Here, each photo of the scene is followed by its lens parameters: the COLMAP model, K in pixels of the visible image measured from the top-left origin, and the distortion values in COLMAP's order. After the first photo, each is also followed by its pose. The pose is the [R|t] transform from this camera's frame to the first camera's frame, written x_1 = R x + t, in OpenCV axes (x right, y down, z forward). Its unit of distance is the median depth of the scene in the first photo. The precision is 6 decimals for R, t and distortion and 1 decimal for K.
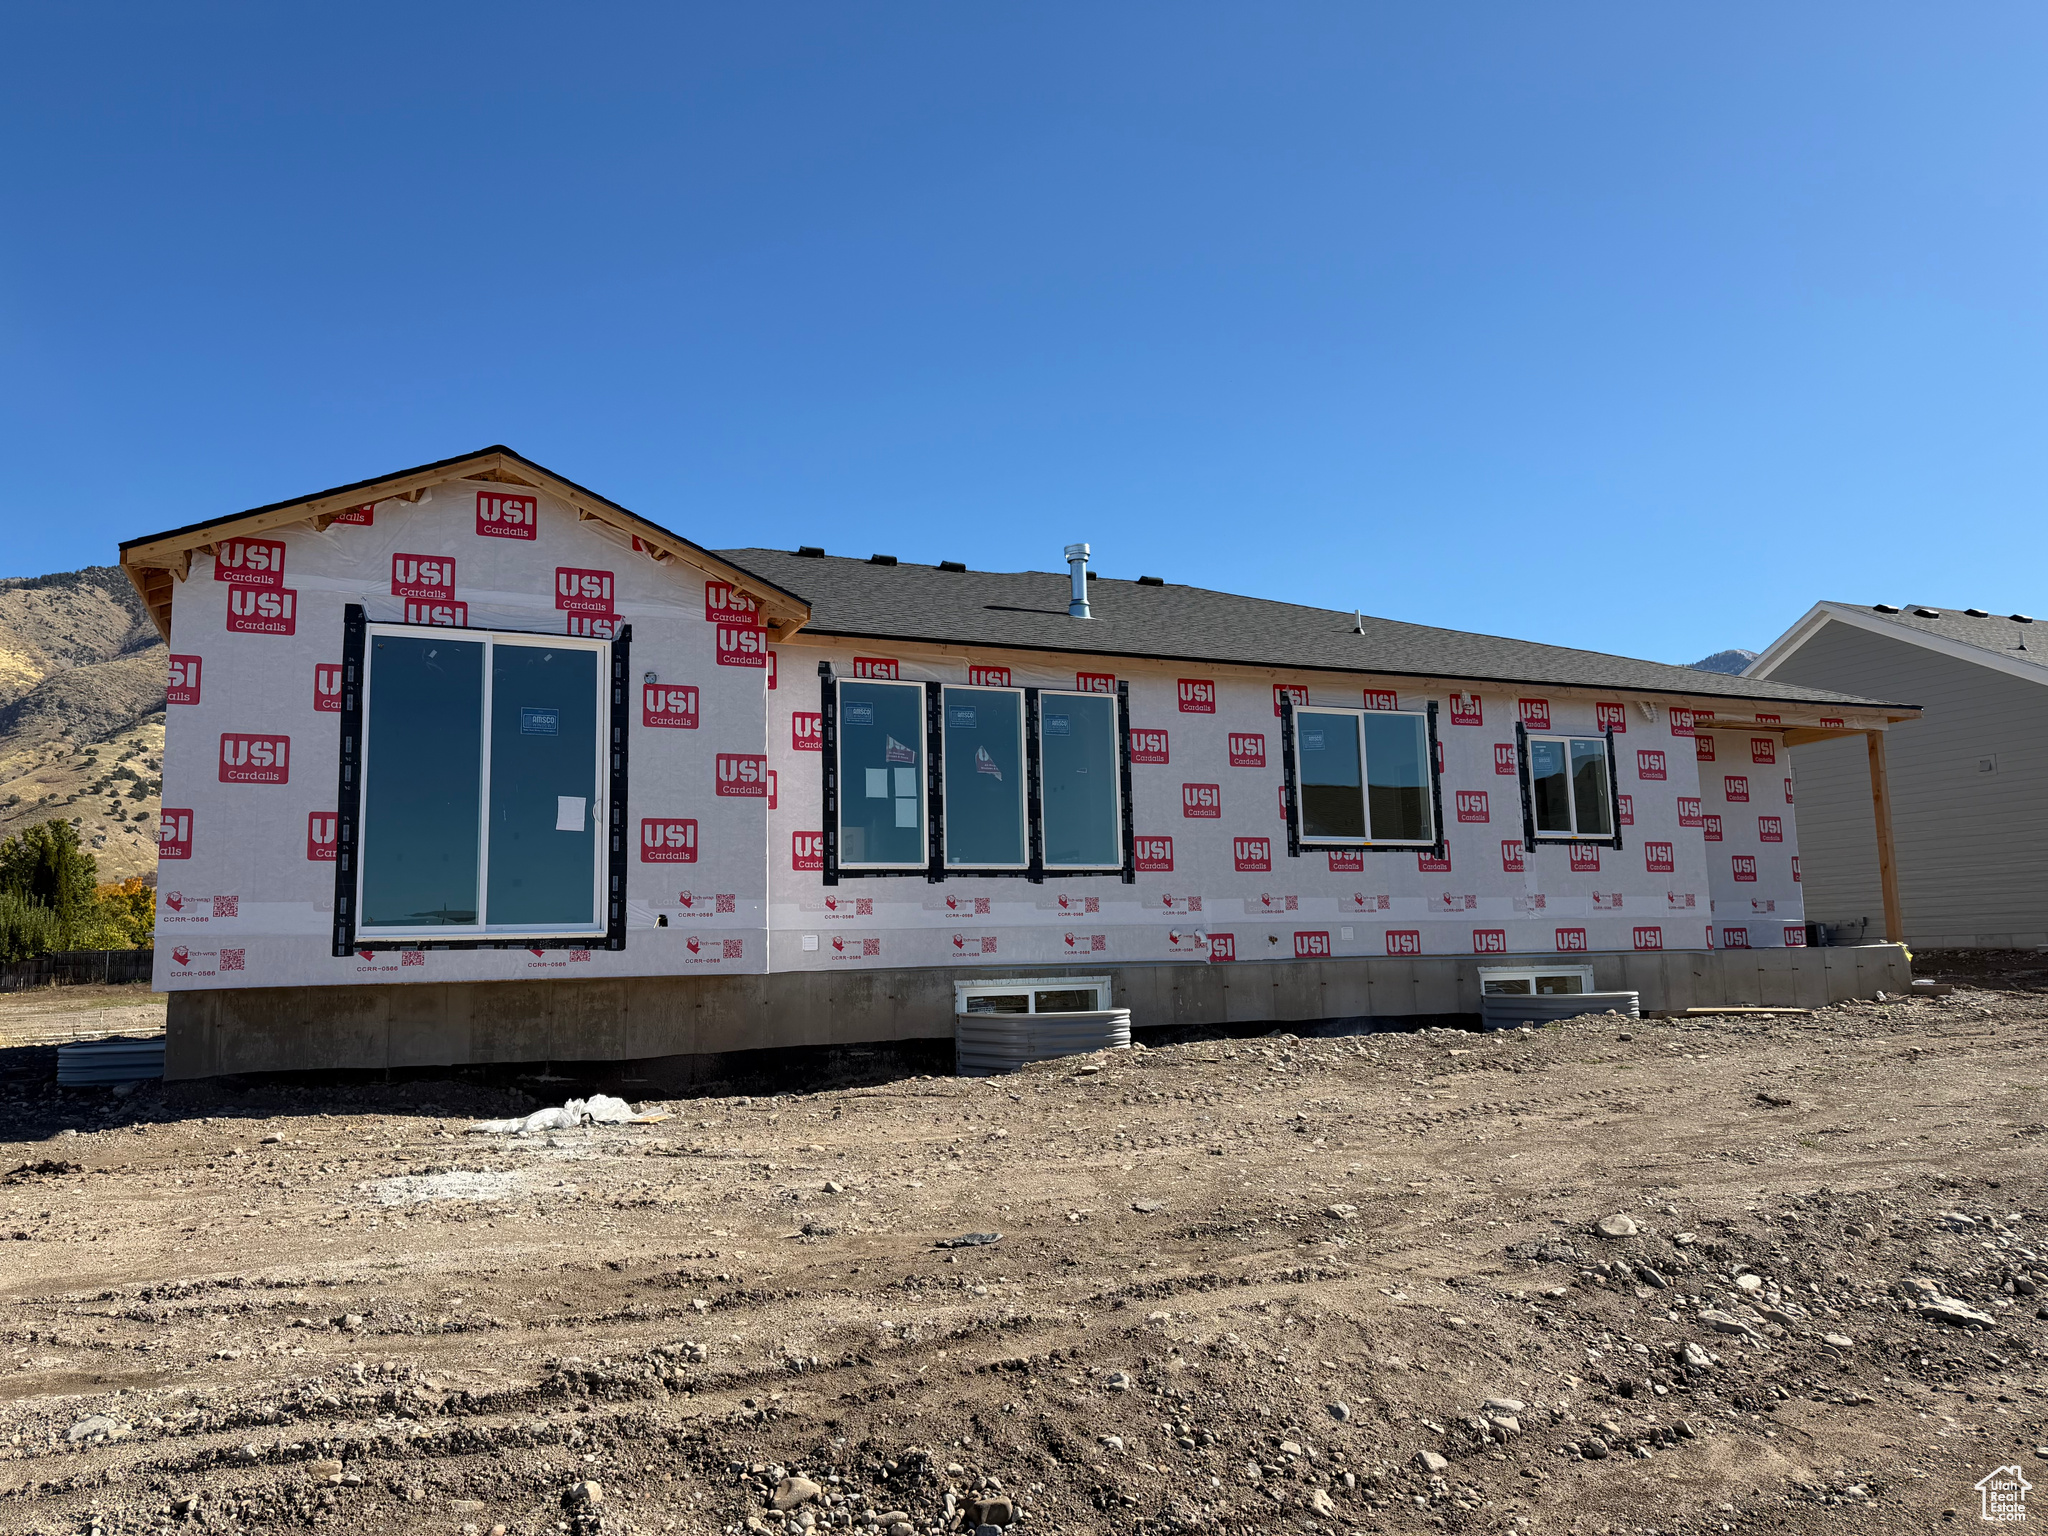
lens RADIAL K [[1444.6, 0, 1024.4], [0, 1444.6, 767.3], [0, 0, 1]] dist [0.052933, -0.053758]
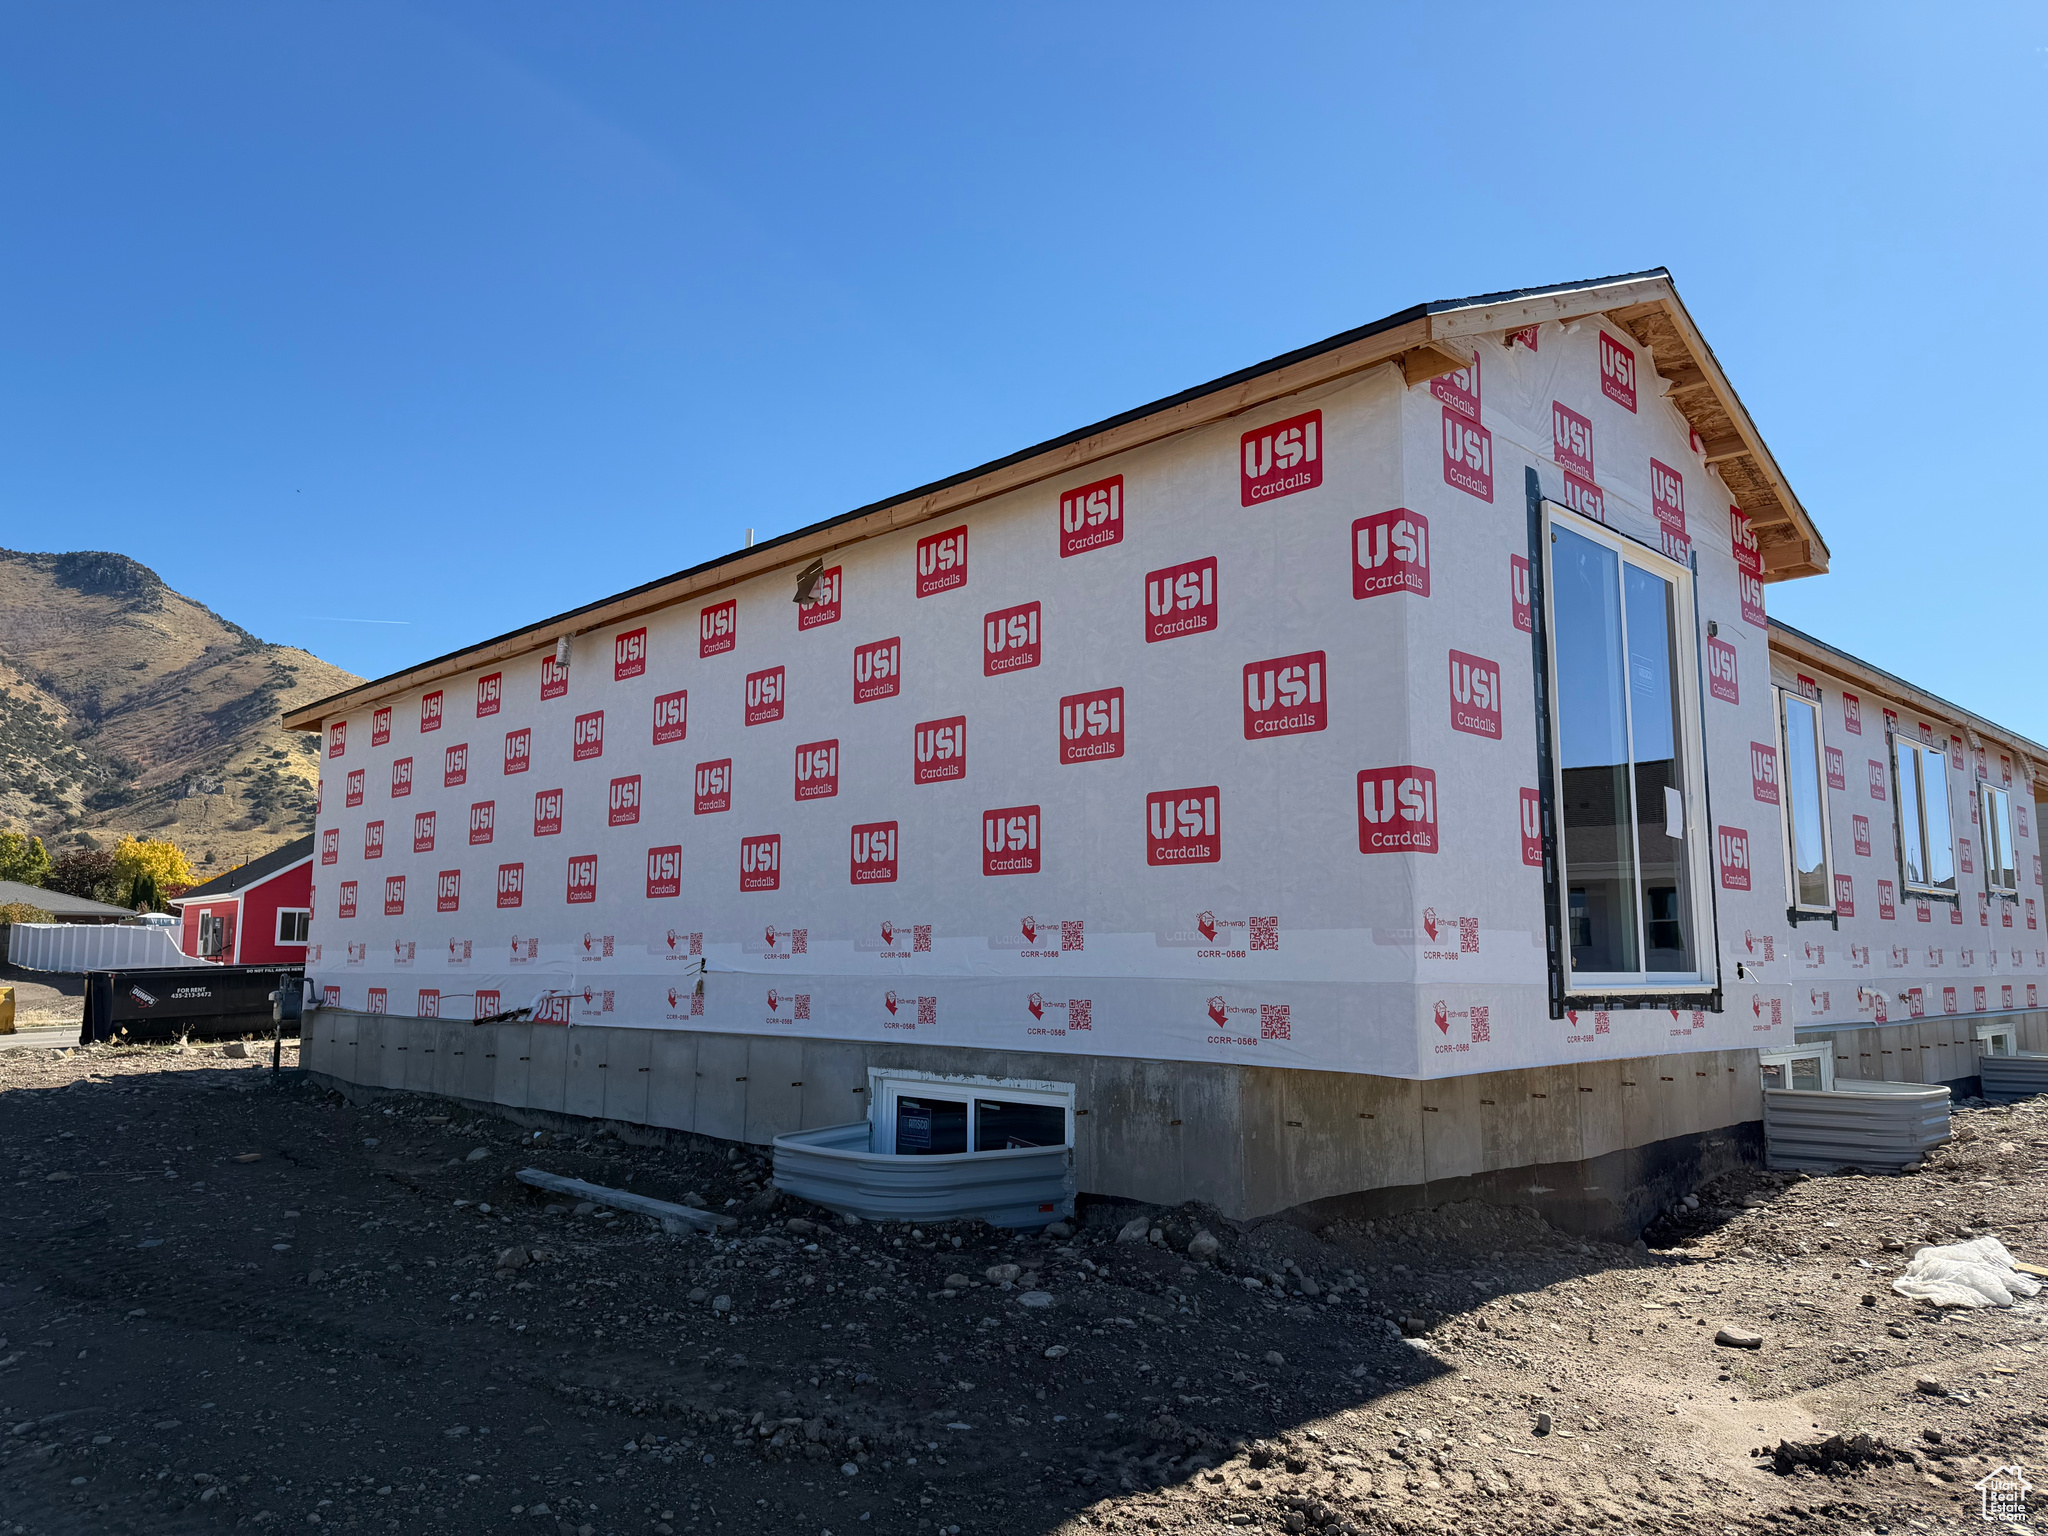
lens RADIAL K [[1444.6, 0, 1025.1], [0, 1444.6, 762.1], [0, 0, 1]] dist [0.052933, -0.053758]
pose [[0.937110, 0.078814, 0.340019, -0.872033], [-0.076056, 0.996873, -0.021454, 0.047832], [-0.340646, -0.005756, 0.940174, 0.468930]]
